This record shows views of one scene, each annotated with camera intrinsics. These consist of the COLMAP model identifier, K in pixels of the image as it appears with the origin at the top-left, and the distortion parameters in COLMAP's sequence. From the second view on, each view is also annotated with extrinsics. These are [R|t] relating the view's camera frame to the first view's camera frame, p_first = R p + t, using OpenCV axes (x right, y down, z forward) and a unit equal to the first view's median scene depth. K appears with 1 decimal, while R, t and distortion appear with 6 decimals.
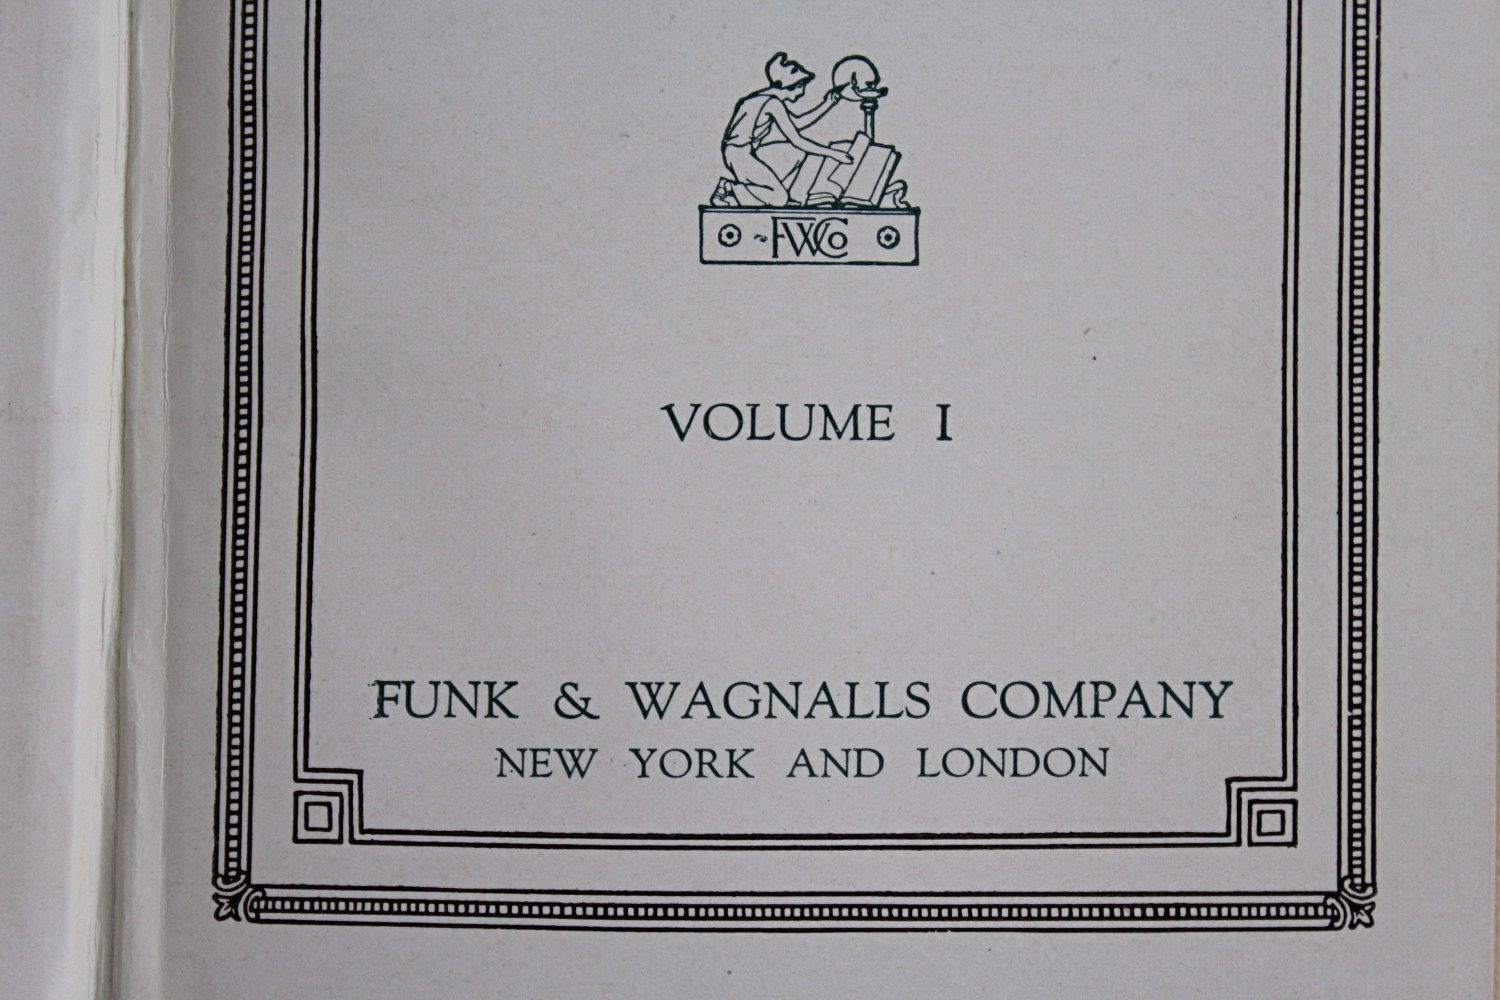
lens RADIAL K [[2128.8, 0, 790.6], [0, 2128.8, 499.8], [0, 0, 1]] dist [0.019656, 0.002559]
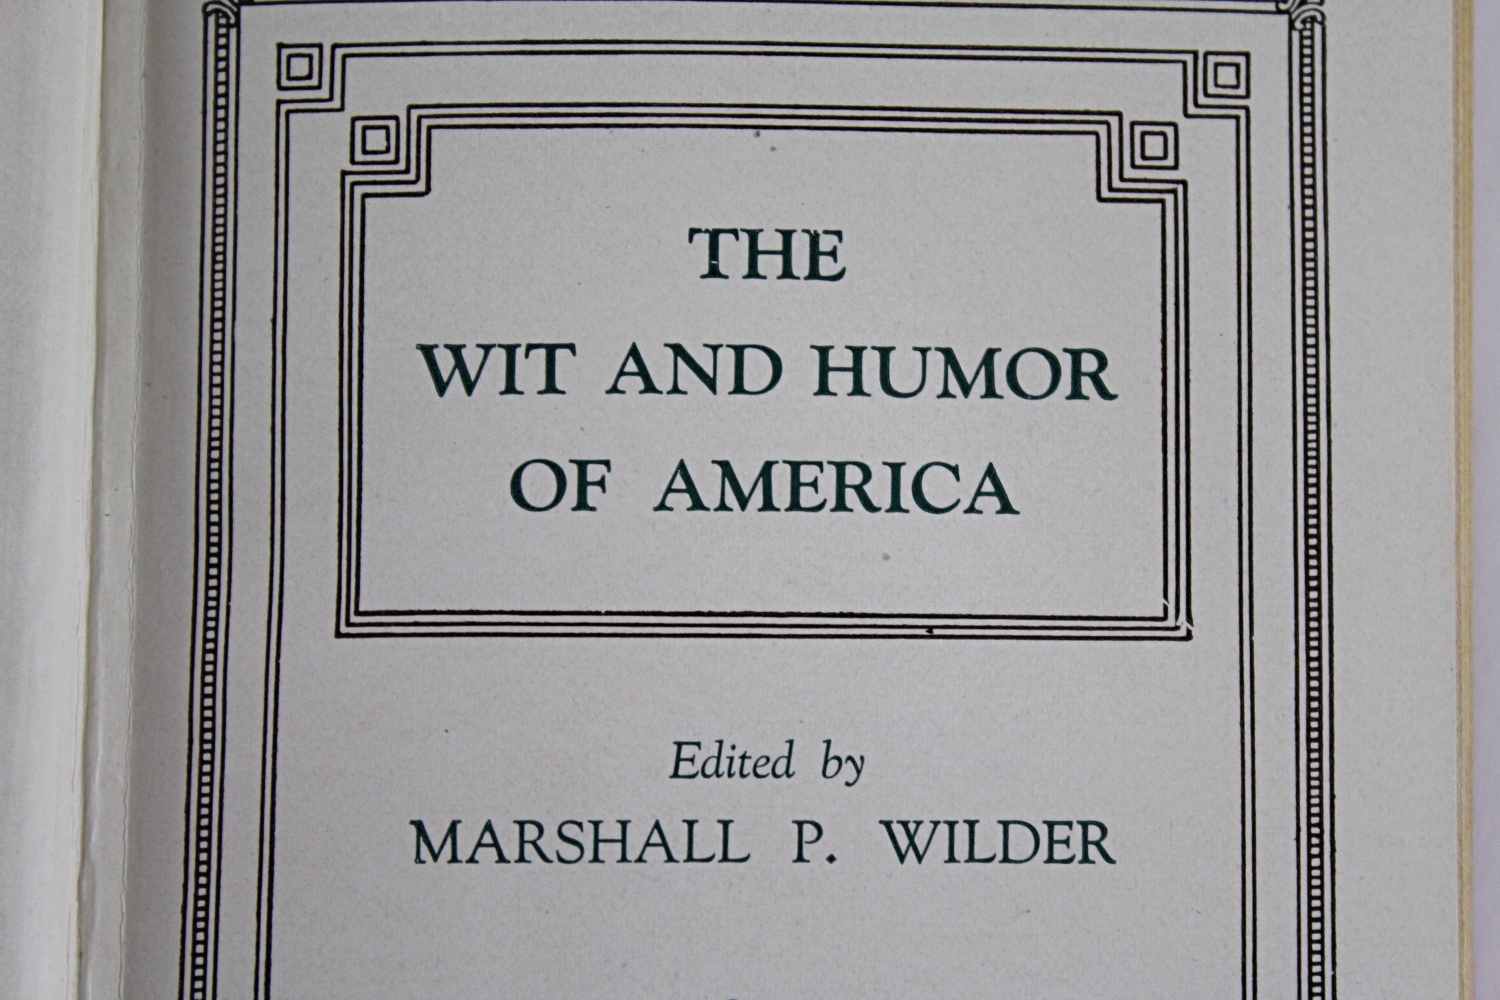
lens RADIAL K [[2098.8, 0, 750.0], [0, 2098.8, 500.0], [0, 0, 1]] dist [0.010275, 0.056038]
pose [[0.999998, -0.000732, -0.001592, 0.005128], [0.000662, 0.999068, -0.043159, -0.400543], [0.001622, 0.043157, 0.999067, 0.010922]]
